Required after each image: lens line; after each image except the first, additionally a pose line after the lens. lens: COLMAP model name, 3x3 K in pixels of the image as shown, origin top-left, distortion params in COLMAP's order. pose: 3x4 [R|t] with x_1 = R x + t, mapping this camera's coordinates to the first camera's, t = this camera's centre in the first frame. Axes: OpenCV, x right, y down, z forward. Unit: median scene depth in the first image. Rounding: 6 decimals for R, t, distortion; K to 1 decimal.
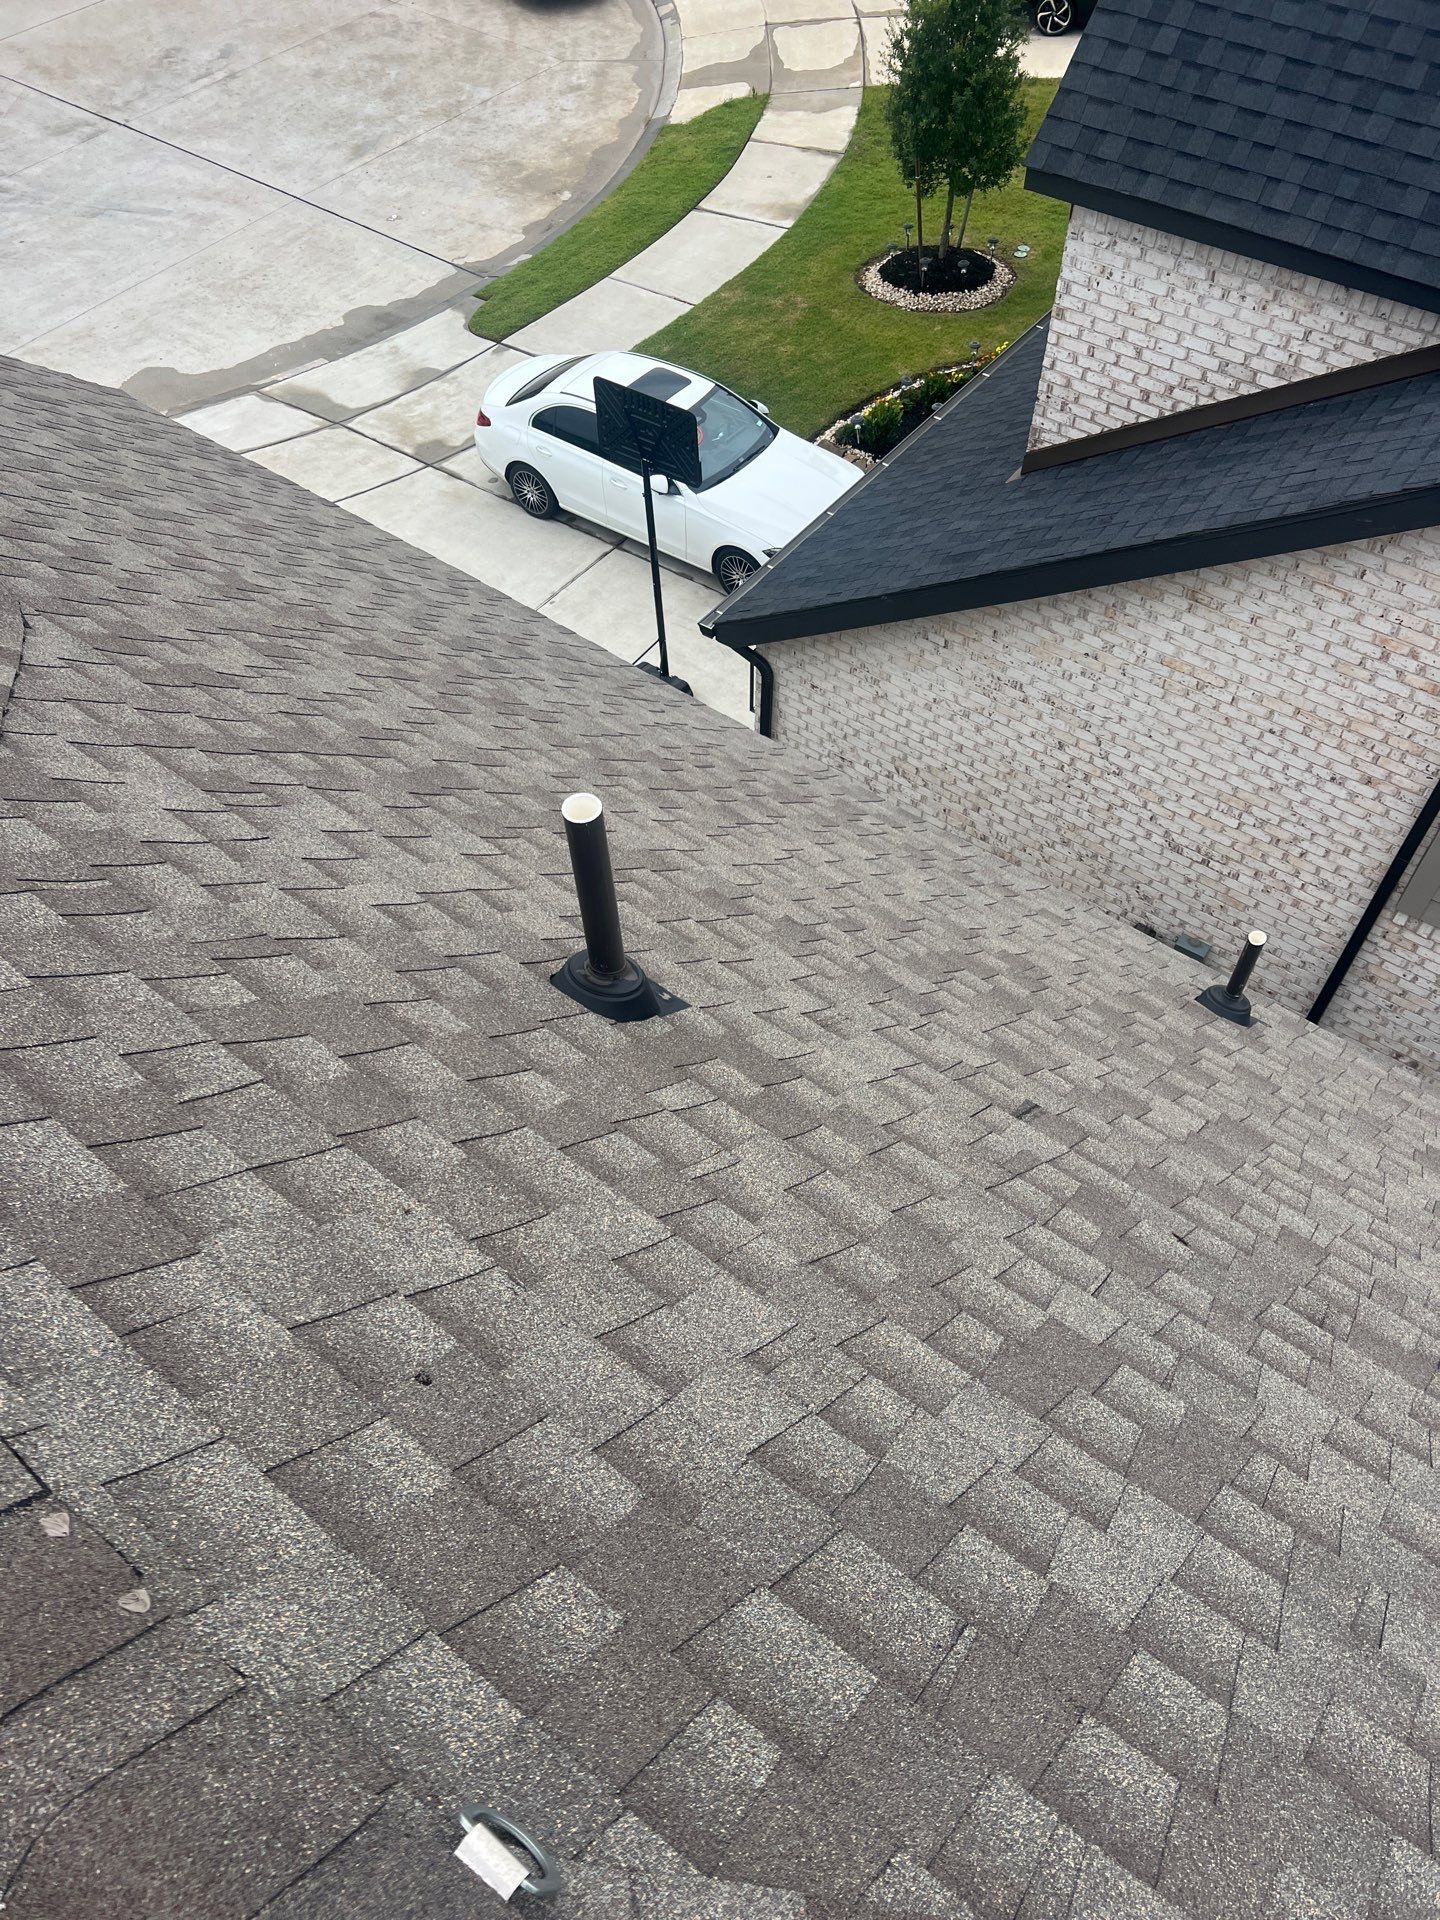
lens RADIAL K [[1411.9, 0, 701.7], [0, 1411.9, 959.0], [0, 0, 1]] dist [0.045897, -0.063355]
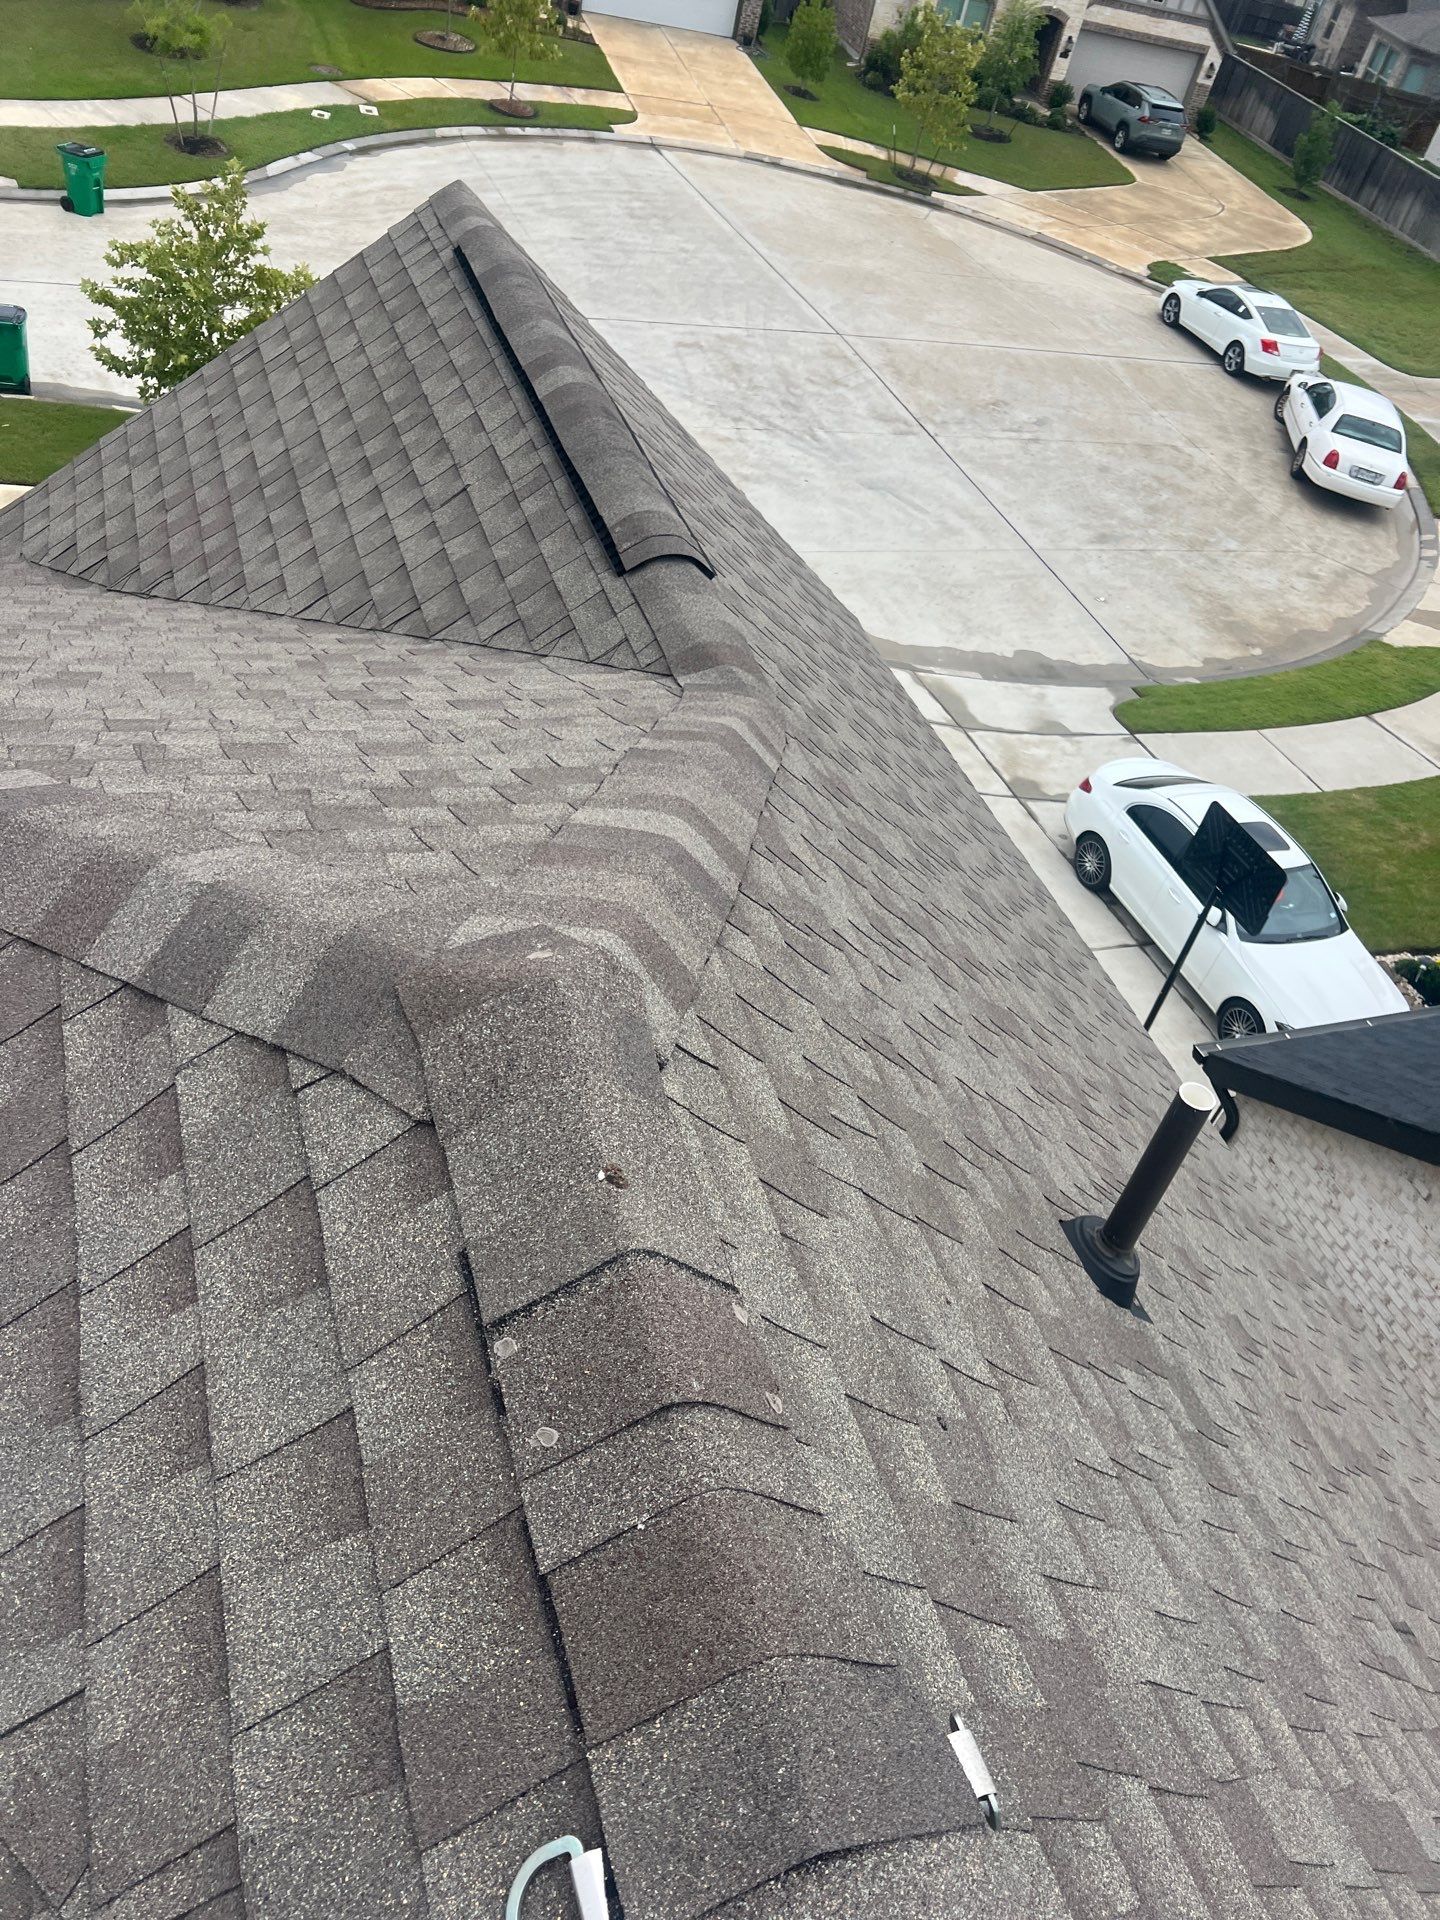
lens RADIAL K [[1411.4, 0, 721.3], [0, 1411.4, 950.7], [0, 0, 1]] dist [0.047513, -0.057556]
pose [[0.821131, 0.496174, -0.282055, -0.035558], [-0.546914, 0.825350, -0.140294, 0.040941], [0.163184, 0.269459, 0.949085, -0.034556]]
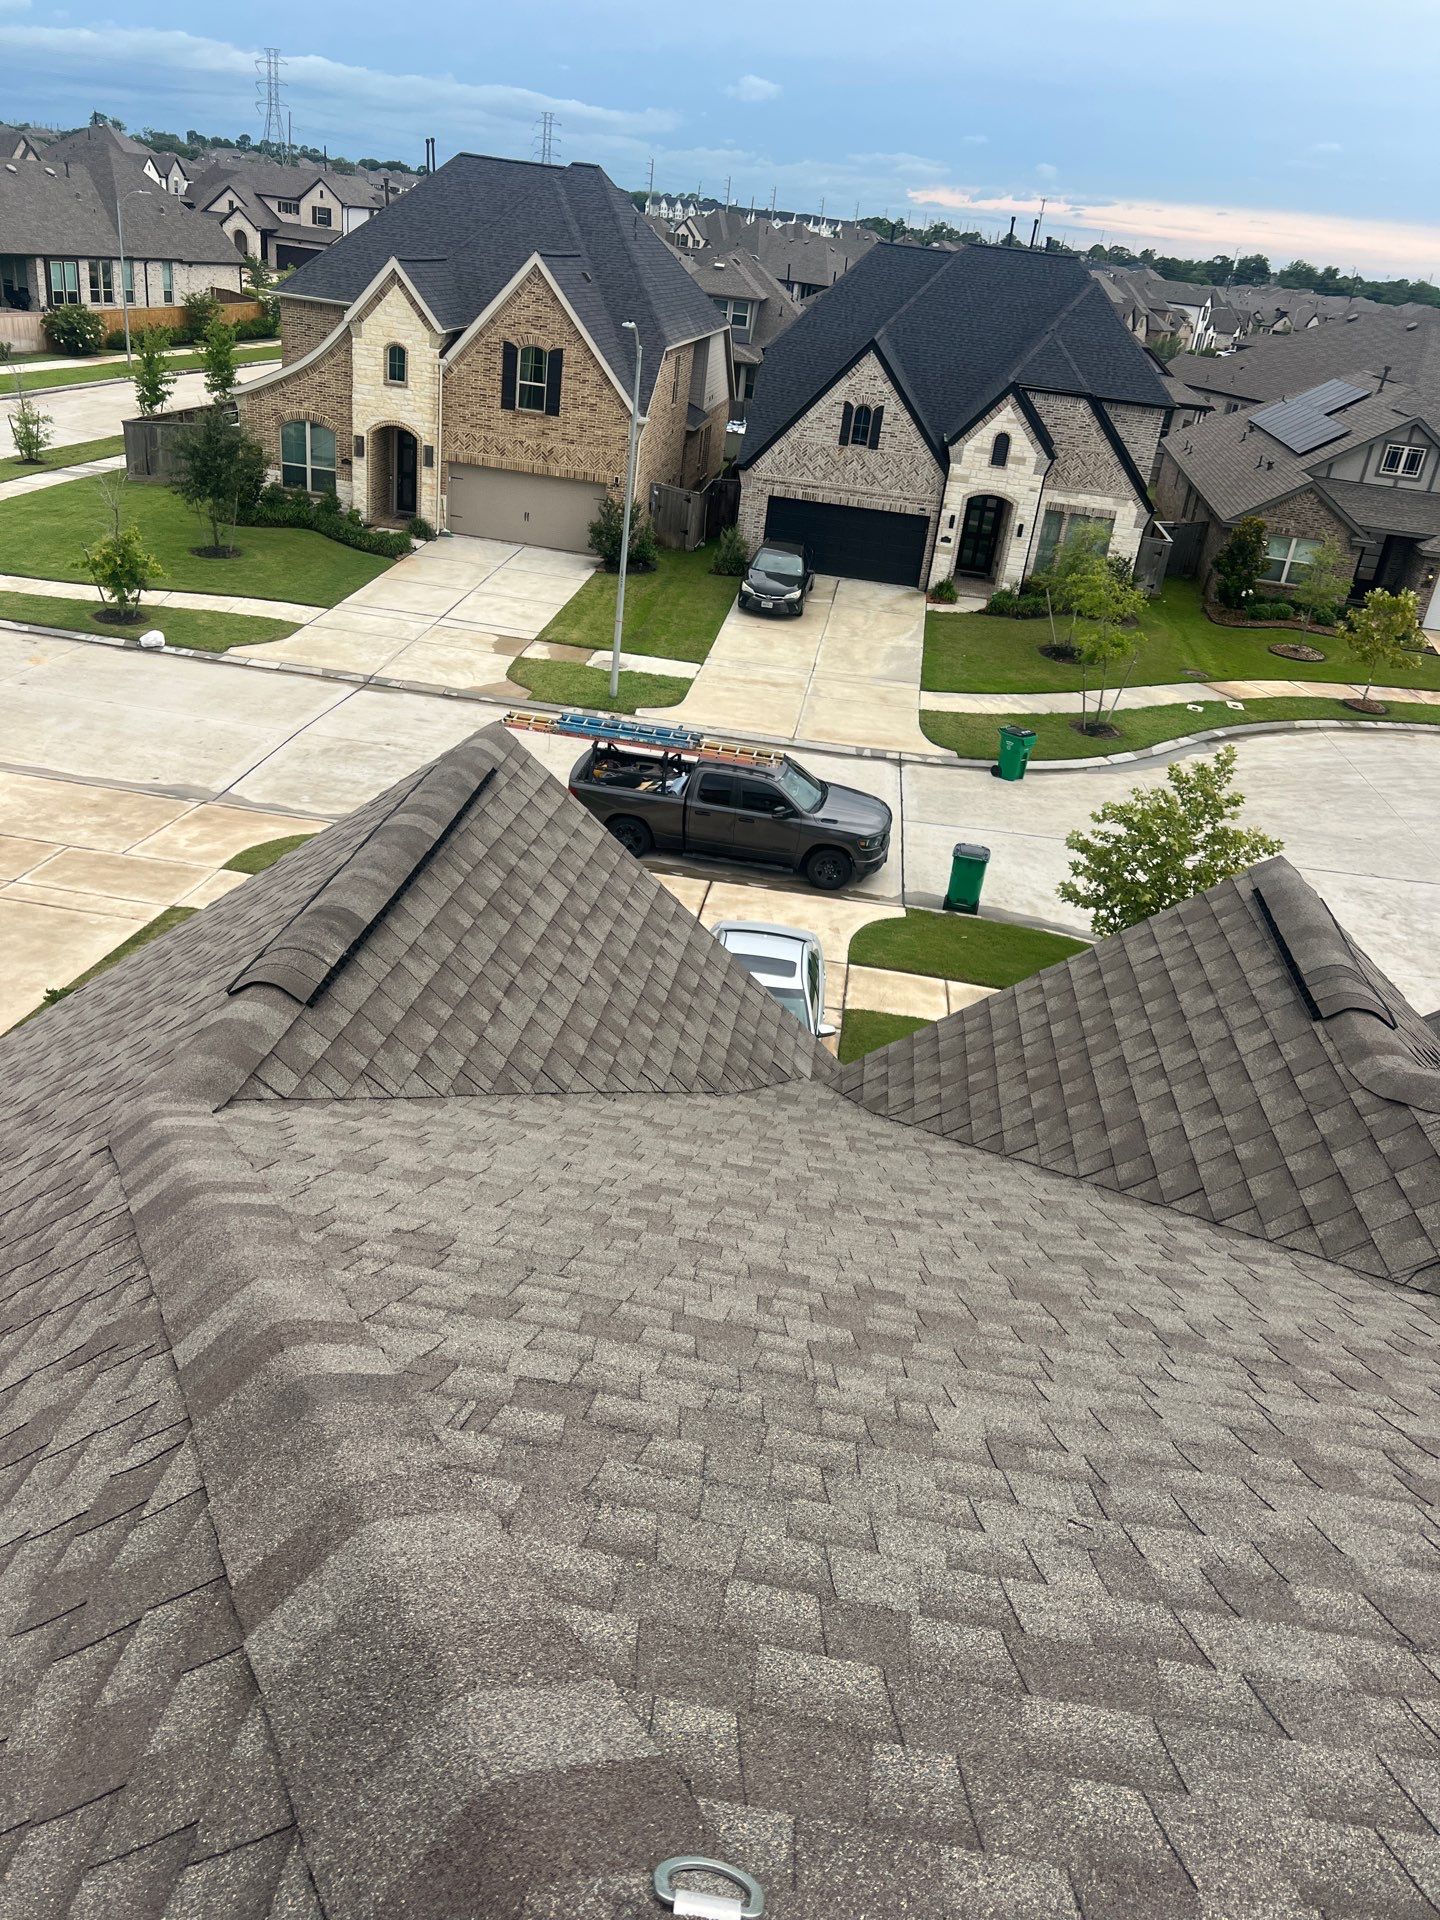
lens RADIAL K [[1420.4, 0, 727.9], [0, 1420.4, 966.5], [0, 0, 1]] dist [0.076781, -0.128659]
pose [[0.521153, 0.439676, -0.731494, -0.272290], [-0.738901, 0.661370, -0.128903, 0.375454], [0.427112, 0.607680, 0.669552, -0.253898]]
